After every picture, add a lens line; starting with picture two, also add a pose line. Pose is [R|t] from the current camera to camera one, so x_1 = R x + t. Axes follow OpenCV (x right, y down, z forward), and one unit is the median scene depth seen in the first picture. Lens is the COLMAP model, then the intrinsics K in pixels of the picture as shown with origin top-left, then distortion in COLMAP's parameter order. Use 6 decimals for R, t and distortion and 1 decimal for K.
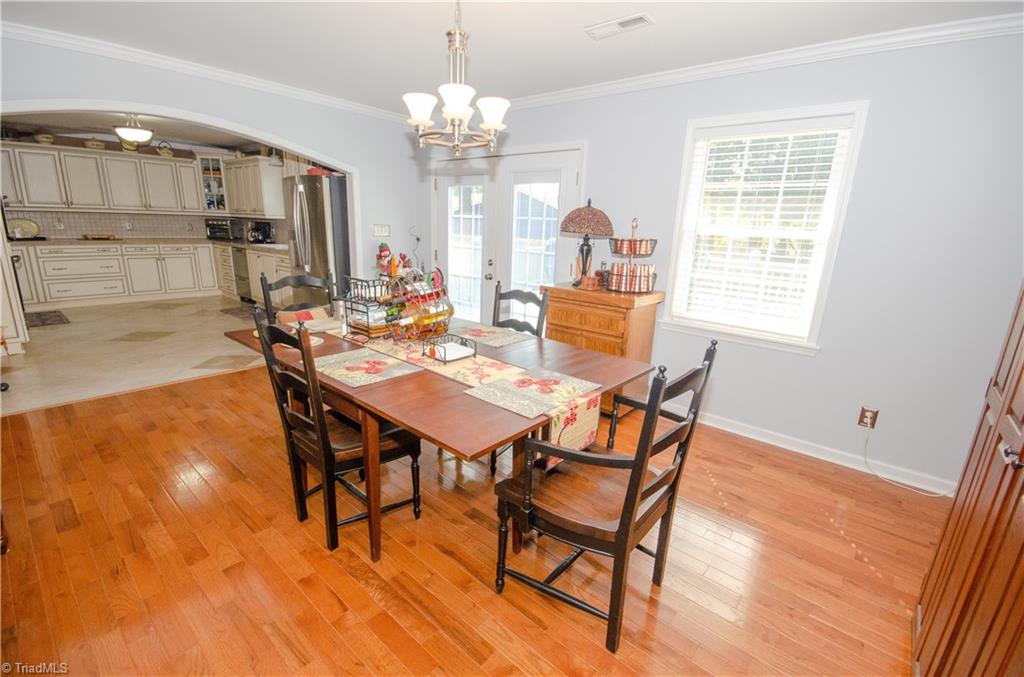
lens RADIAL K [[449.4, 0, 519.0], [0, 449.4, 344.2], [0, 0, 1]] dist [0.001200, -0.008149]
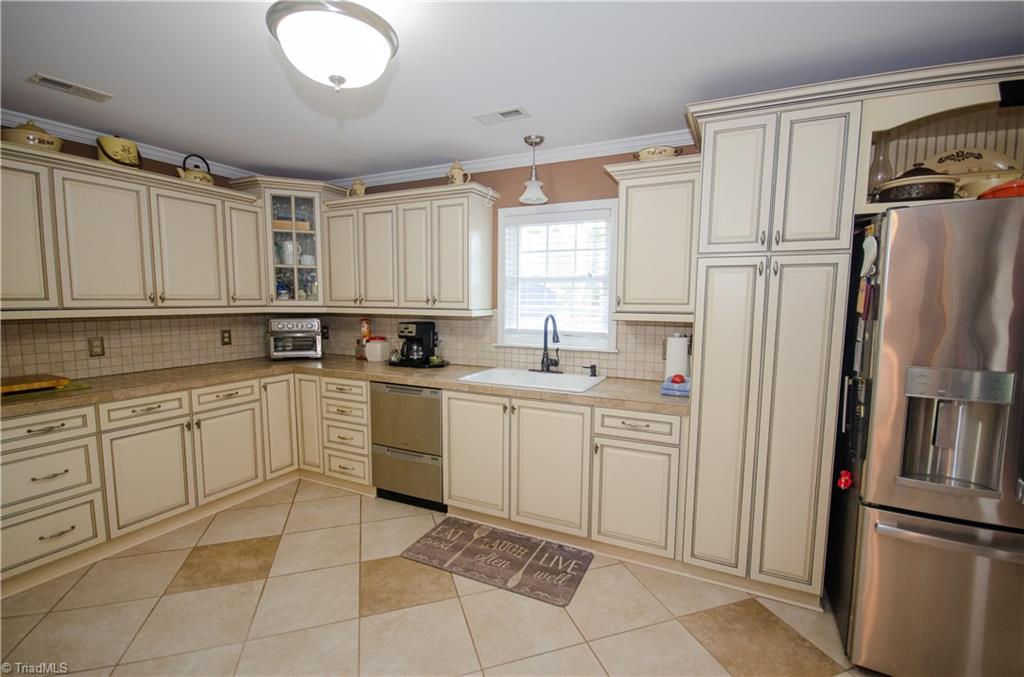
lens RADIAL K [[449.4, 0, 507.7], [0, 449.4, 343.5], [0, 0, 1]] dist [0.001200, -0.008149]
pose [[0.972949, -0.055210, 0.224328, -0.665429], [0.088280, 0.986184, -0.140172, -0.197236], [-0.213490, 0.156183, 0.964380, 0.590975]]
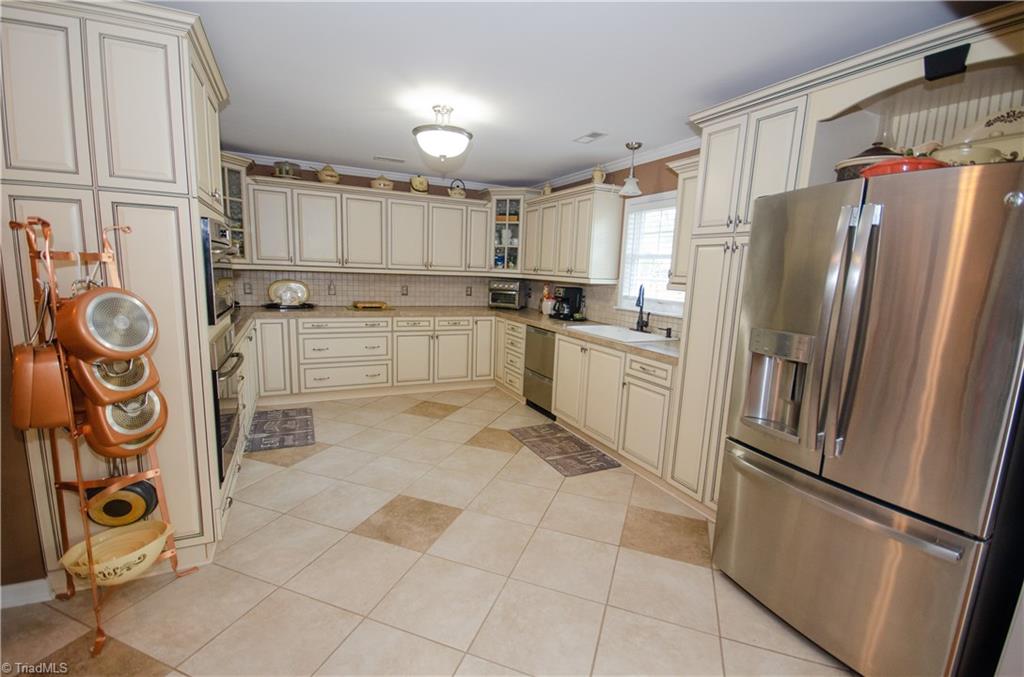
lens RADIAL K [[449.4, 0, 516.4], [0, 449.4, 341.5], [0, 0, 1]] dist [0.001200, -0.008149]
pose [[0.906040, 0.065509, -0.418090, -0.415700], [-0.112987, 0.989529, -0.089808, -0.144966], [0.407829, 0.128609, 0.903955, 0.444979]]
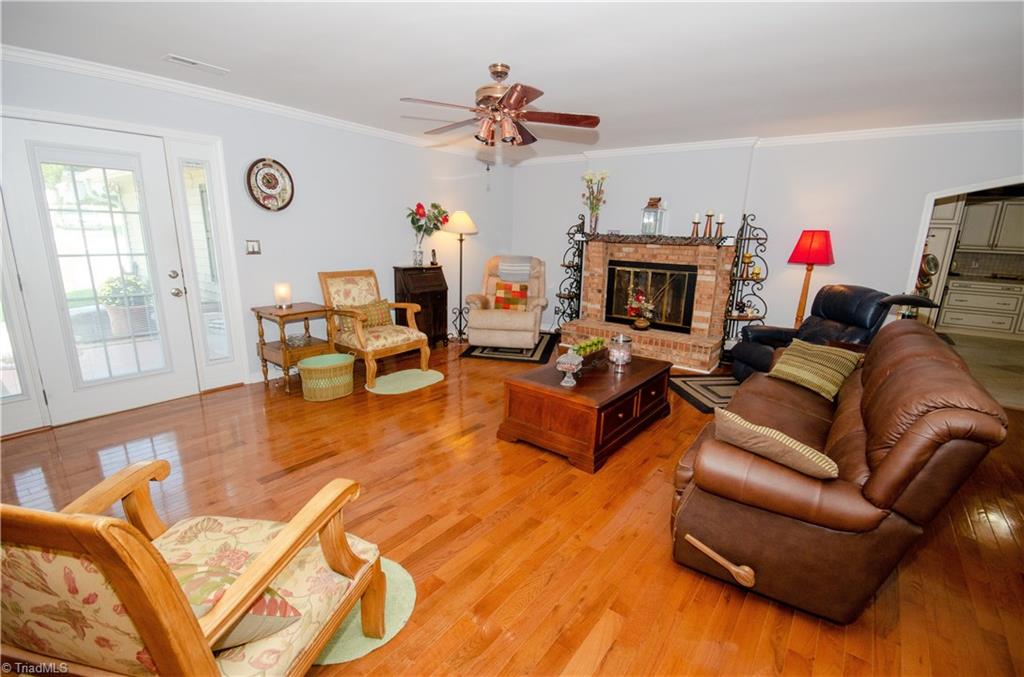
lens RADIAL K [[449.4, 0, 512.4], [0, 449.4, 340.9], [0, 0, 1]] dist [0.001200, -0.008149]
pose [[0.044086, 0.195594, -0.979694, 0.087742], [-0.283837, 0.942687, 0.175433, 0.058627], [0.957858, 0.270340, 0.097076, -0.209934]]
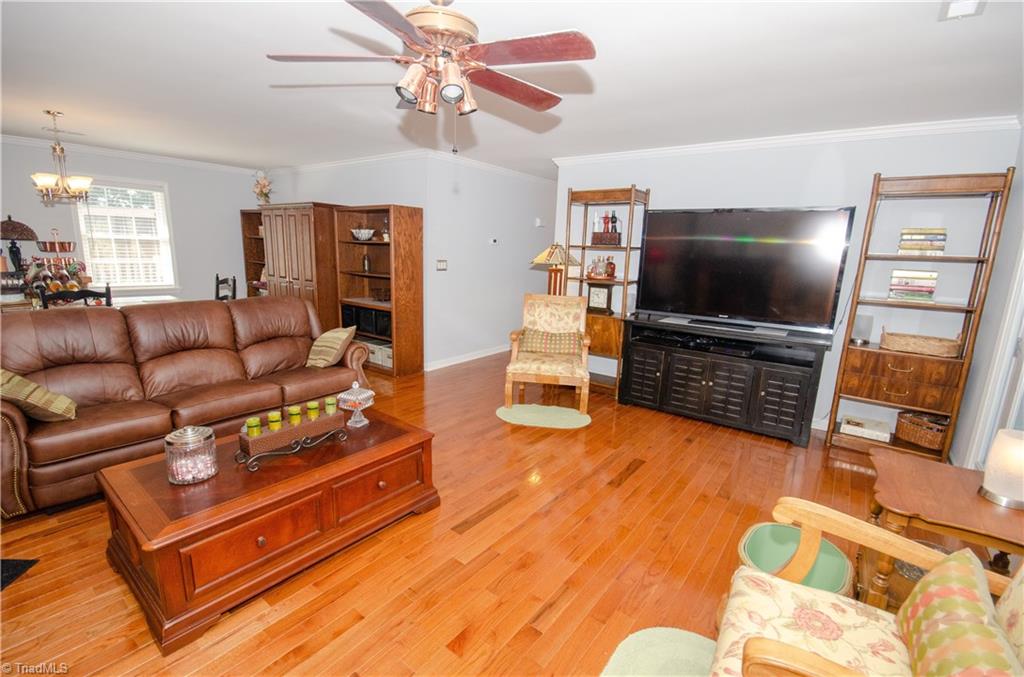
lens RADIAL K [[449.4, 0, 513.7], [0, 449.4, 344.3], [0, 0, 1]] dist [0.001200, -0.008149]
pose [[-0.047241, -0.246291, 0.968044, -0.709953], [0.218930, 0.943009, 0.250605, 0.032603], [-0.974596, 0.223773, 0.009371, -0.249089]]
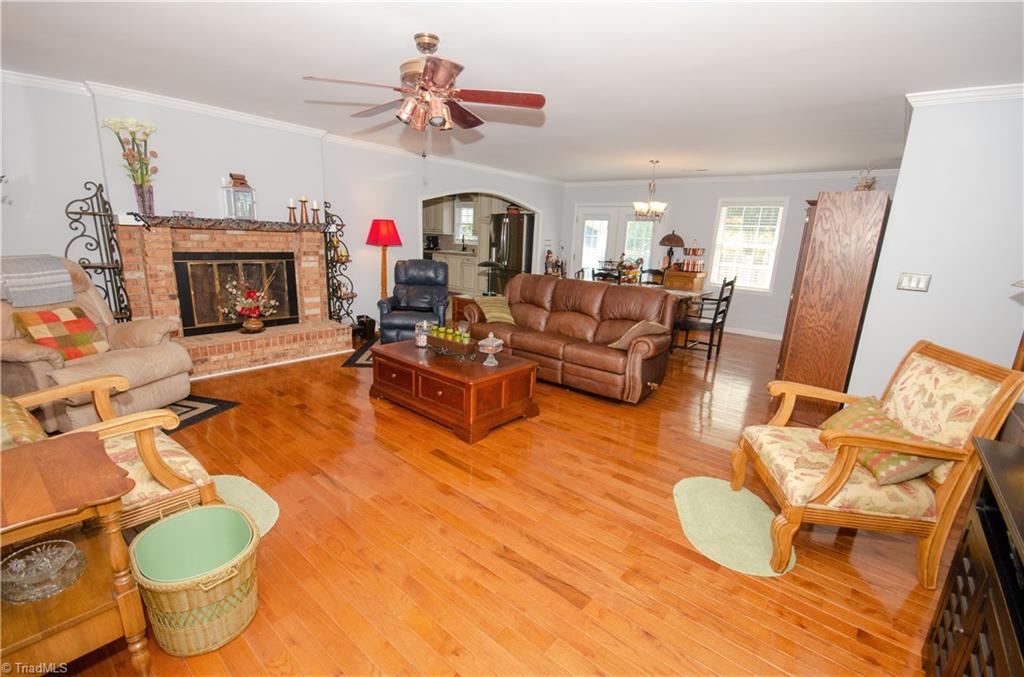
lens RADIAL K [[449.4, 0, 517.2], [0, 449.4, 342.7], [0, 0, 1]] dist [0.001200, -0.008149]
pose [[0.999974, 0.005765, 0.004393, -0.322124], [-0.005653, 0.999667, -0.025168, 0.151983], [-0.004537, 0.025143, 0.999674, -0.623989]]
